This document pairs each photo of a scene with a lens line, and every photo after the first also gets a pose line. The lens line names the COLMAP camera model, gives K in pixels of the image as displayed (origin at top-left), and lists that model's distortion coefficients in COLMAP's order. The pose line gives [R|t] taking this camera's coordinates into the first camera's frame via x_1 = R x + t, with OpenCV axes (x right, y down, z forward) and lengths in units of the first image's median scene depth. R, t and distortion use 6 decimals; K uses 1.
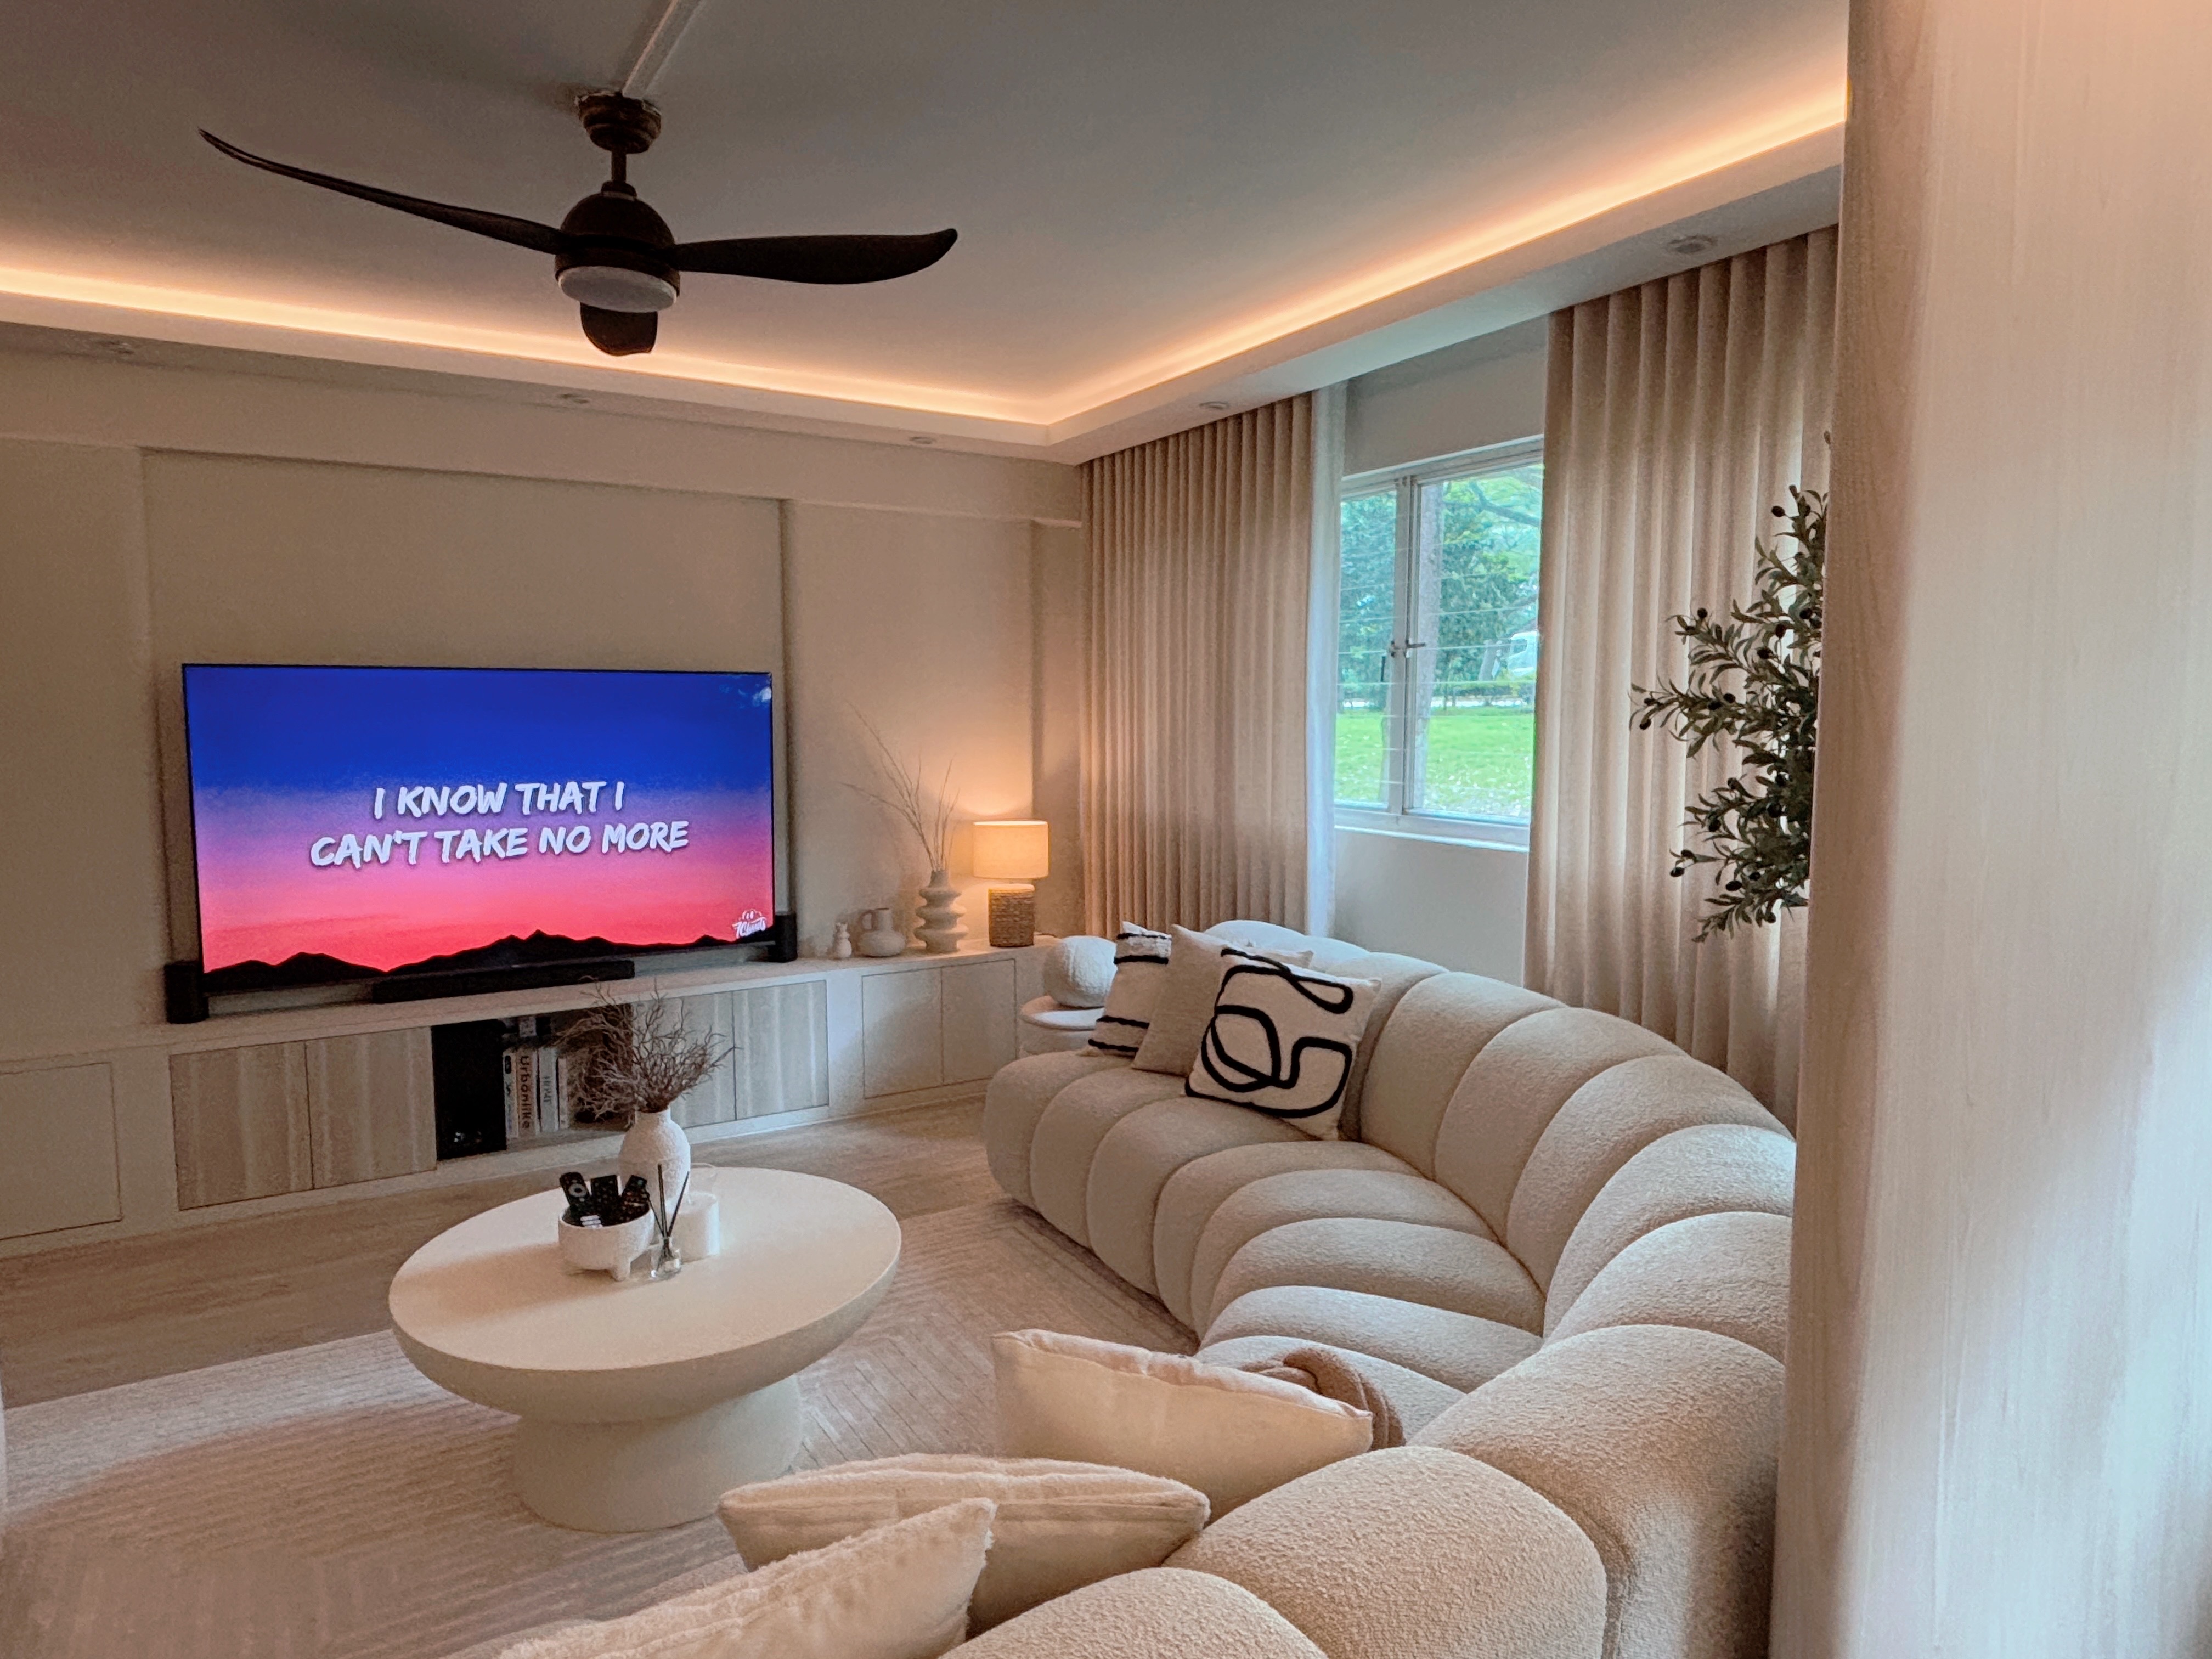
lens RADIAL K [[1326.9, 0, 1115.3], [0, 1326.9, 828.4], [0, 0, 1]] dist [0.004203, -0.000332]
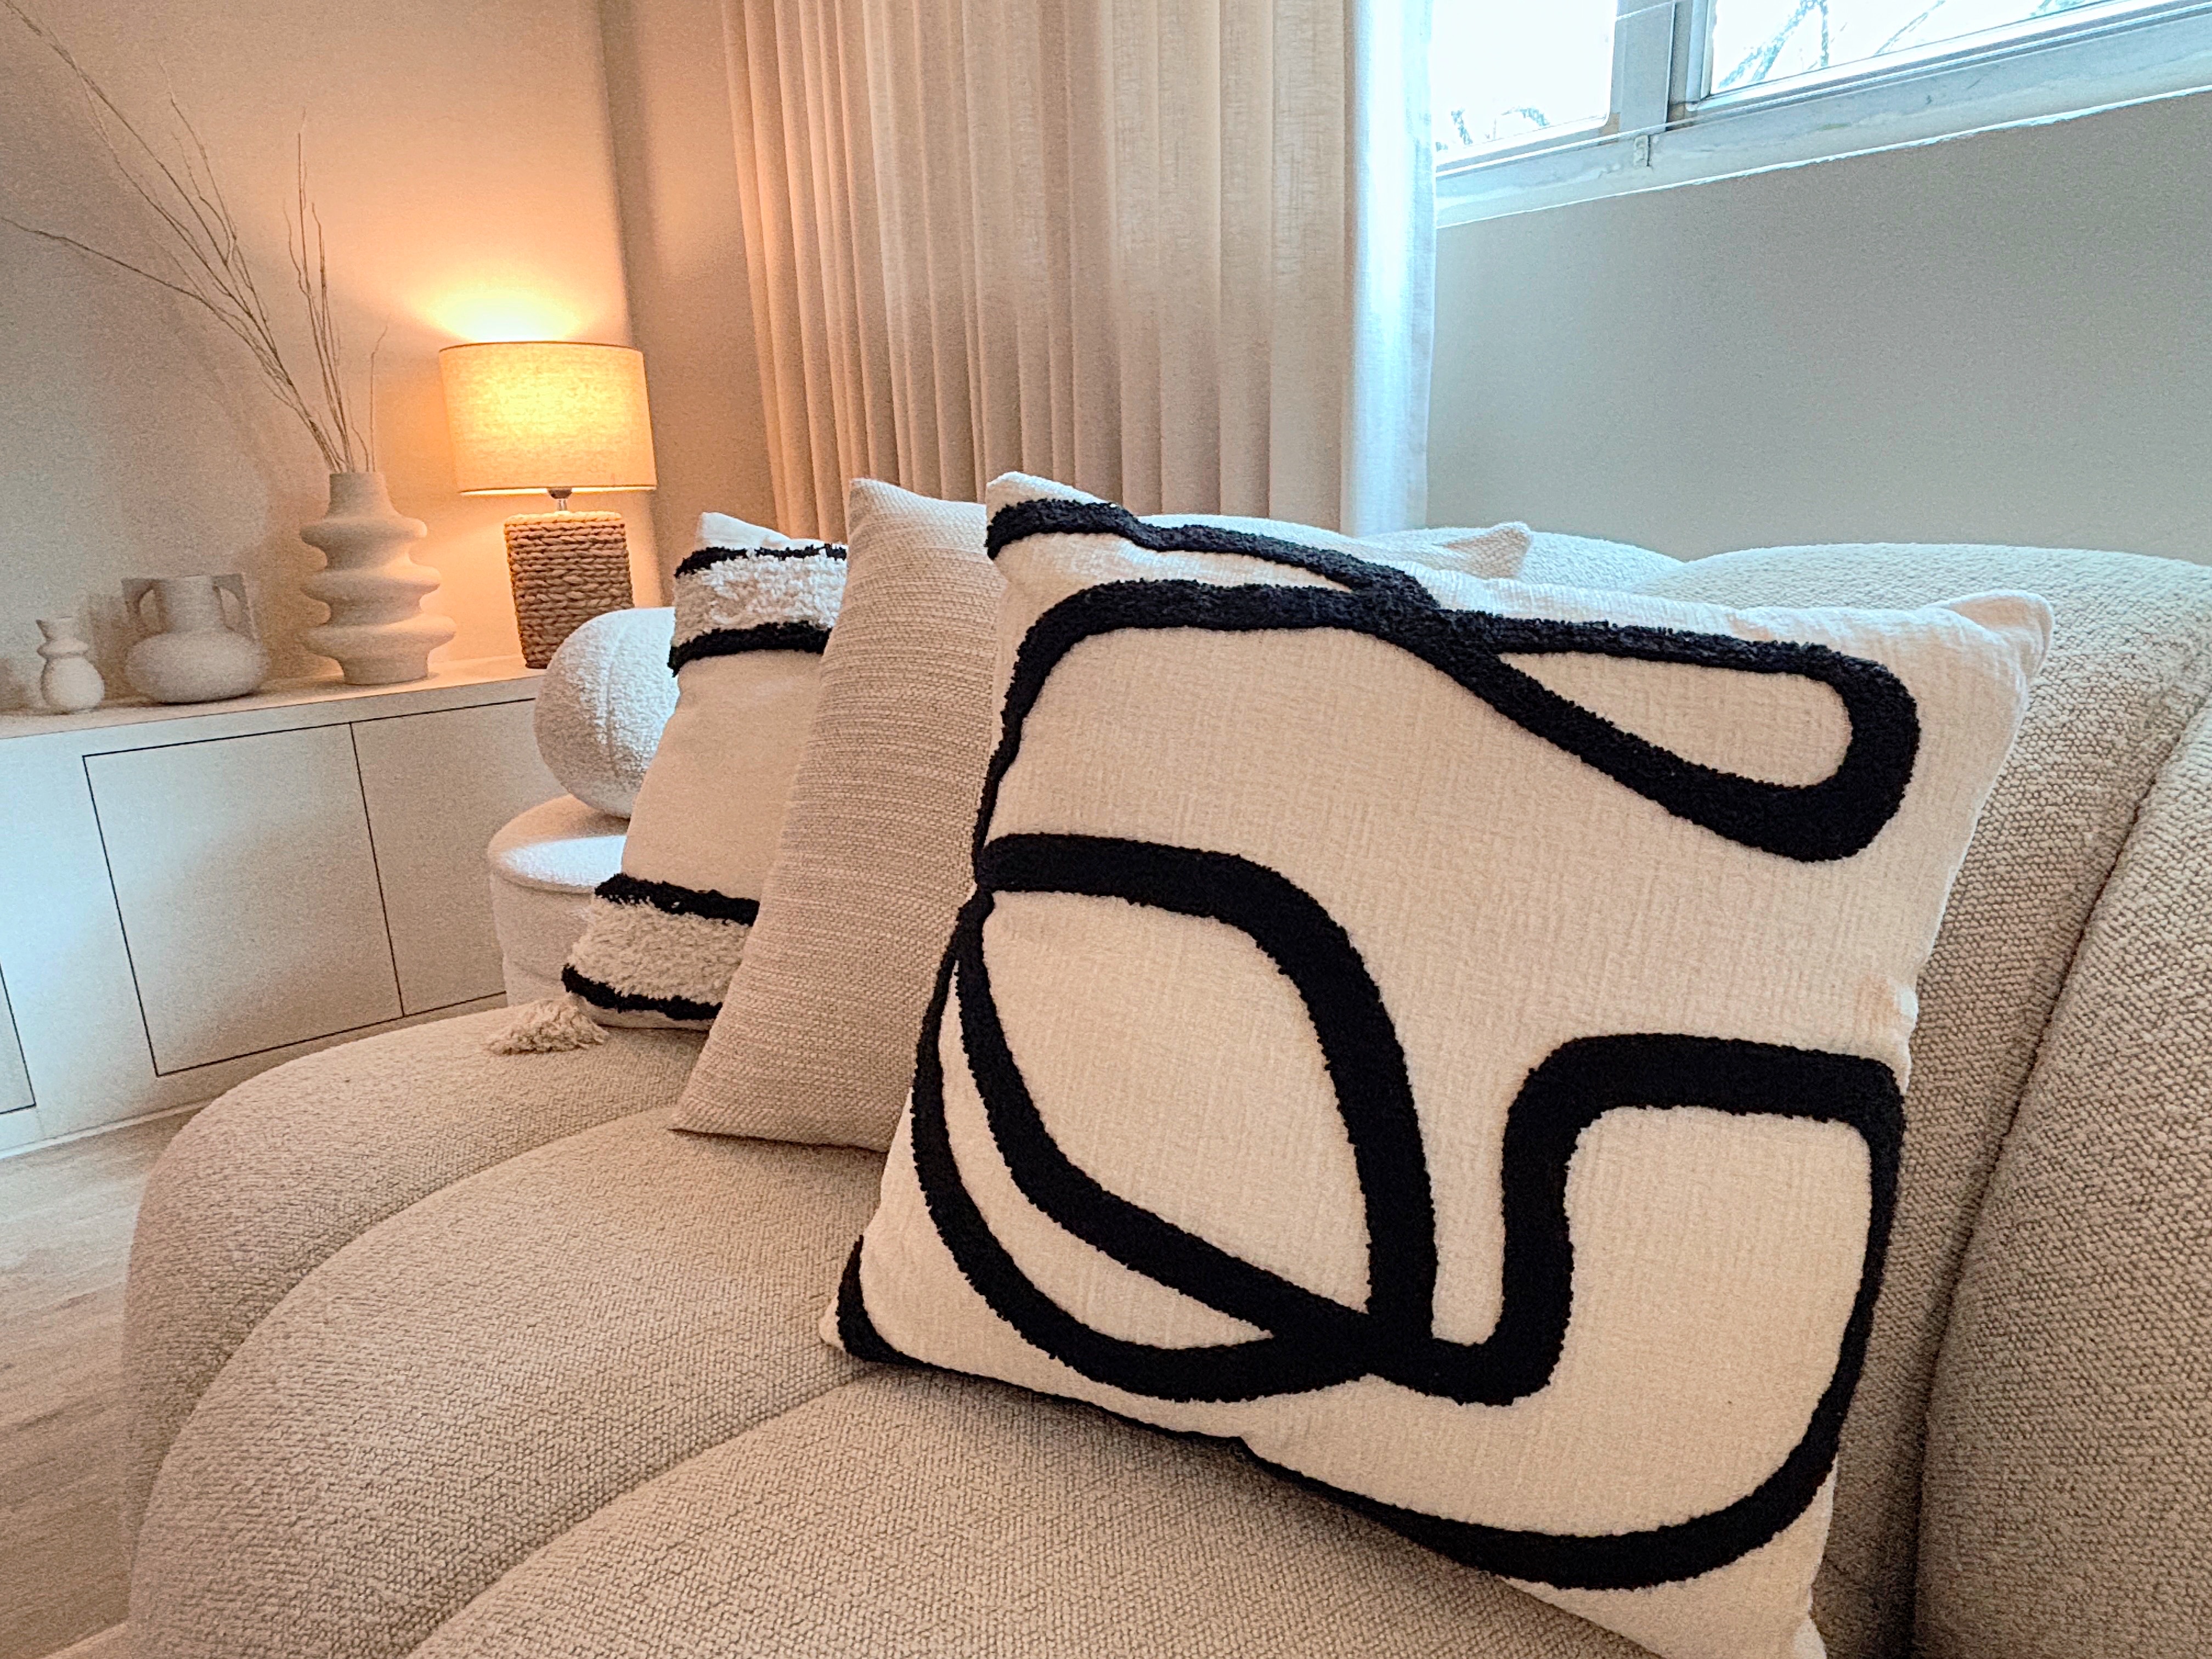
lens RADIAL K [[1333.1, 0, 1142.0], [0, 1333.1, 790.5], [0, 0, 1]] dist [0.002149, -0.036622]
pose [[0.994437, -0.054511, 0.090134, 0.066790], [0.039943, 0.986921, 0.156180, 0.085895], [-0.097469, -0.151711, 0.983608, 0.701835]]
